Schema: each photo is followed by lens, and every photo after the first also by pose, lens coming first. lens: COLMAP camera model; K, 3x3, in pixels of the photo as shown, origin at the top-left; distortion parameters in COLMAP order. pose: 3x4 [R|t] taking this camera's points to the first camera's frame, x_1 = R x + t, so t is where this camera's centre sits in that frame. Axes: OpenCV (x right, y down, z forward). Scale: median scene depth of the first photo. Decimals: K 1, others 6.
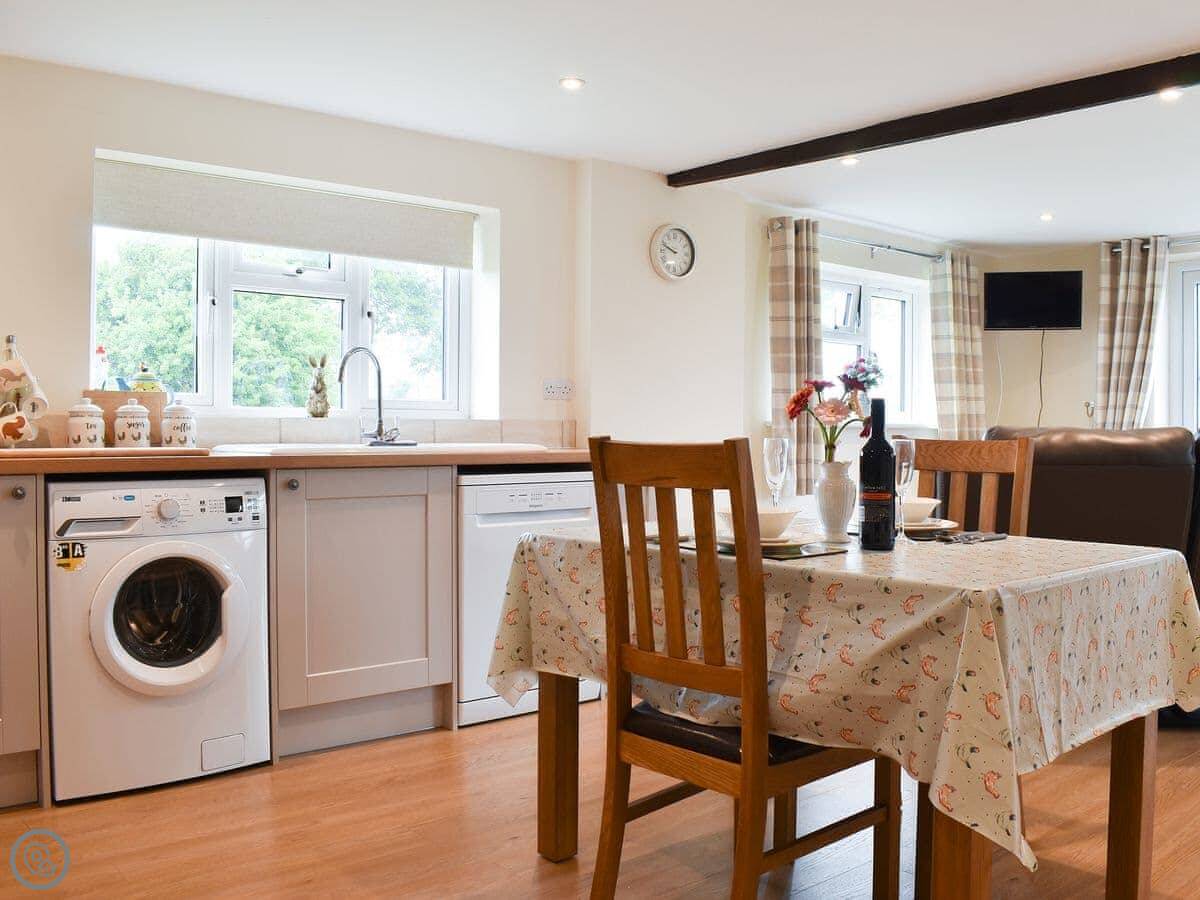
lens RADIAL K [[1119.4, 0, 650.0], [0, 1119.4, 437.3], [0, 0, 1]] dist [-0.086115, -0.002878]
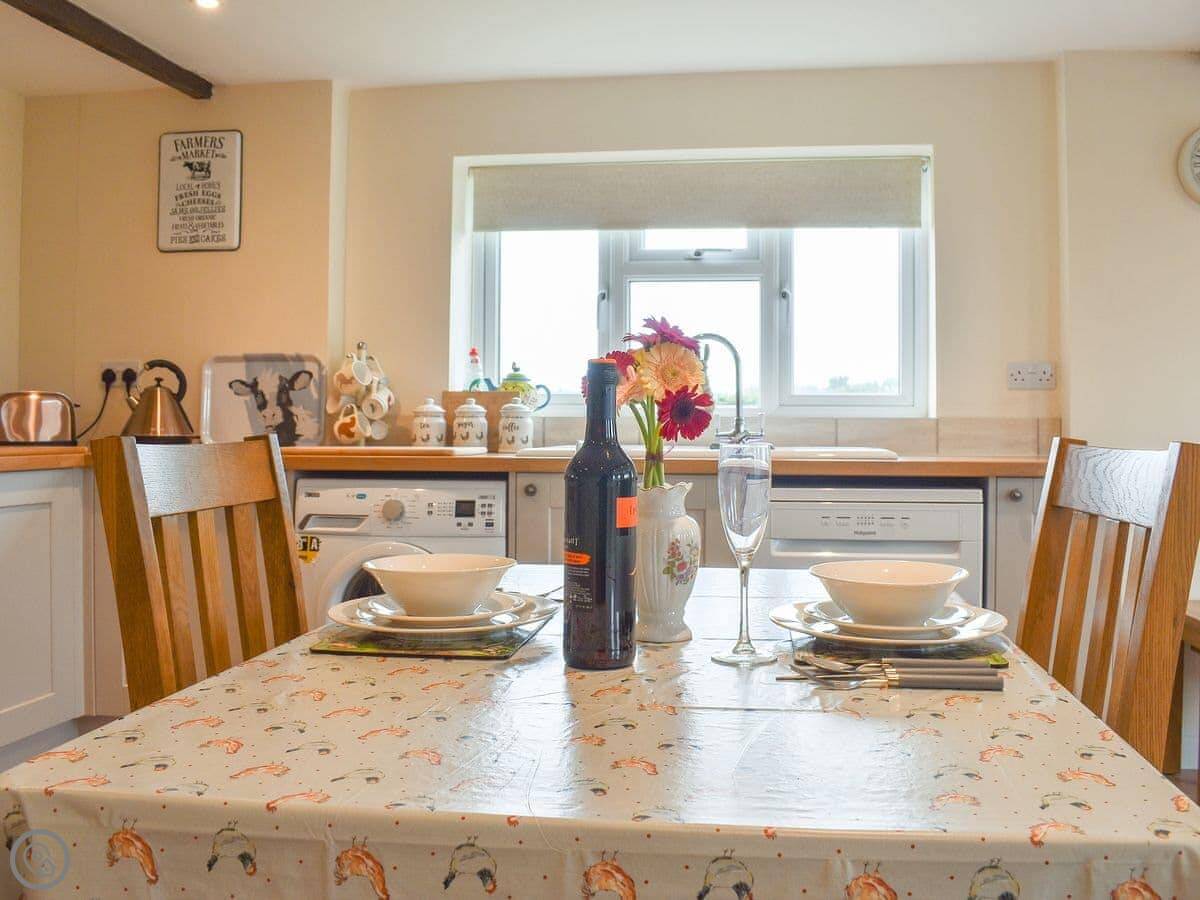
lens RADIAL K [[1119.4, 0, 650.0], [0, 1119.4, 437.3], [0, 0, 1]] dist [-0.086115, -0.002878]
pose [[0.656568, 0.006238, -0.754241, 0.369525], [-0.008056, 0.999967, 0.001258, -0.002078], [0.754224, 0.005250, 0.656597, 0.412161]]
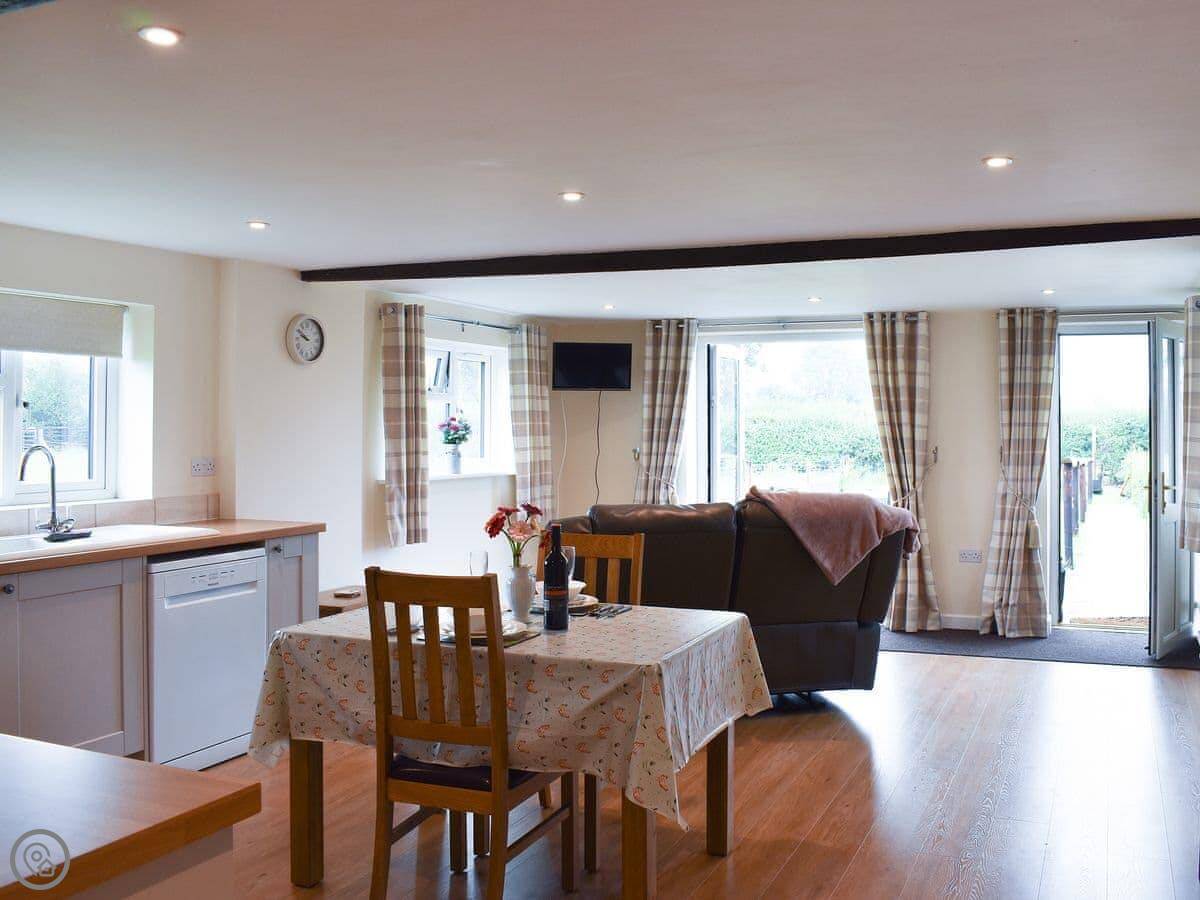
lens RADIAL K [[1117.3, 0, 704.0], [0, 1117.3, 412.9], [0, 0, 1]] dist [-0.070509, -0.003409]
pose [[0.889076, -0.001891, 0.457756, -0.172288], [0.008575, 0.999885, -0.012524, -0.095931], [-0.457680, 0.015060, 0.888990, -0.226557]]
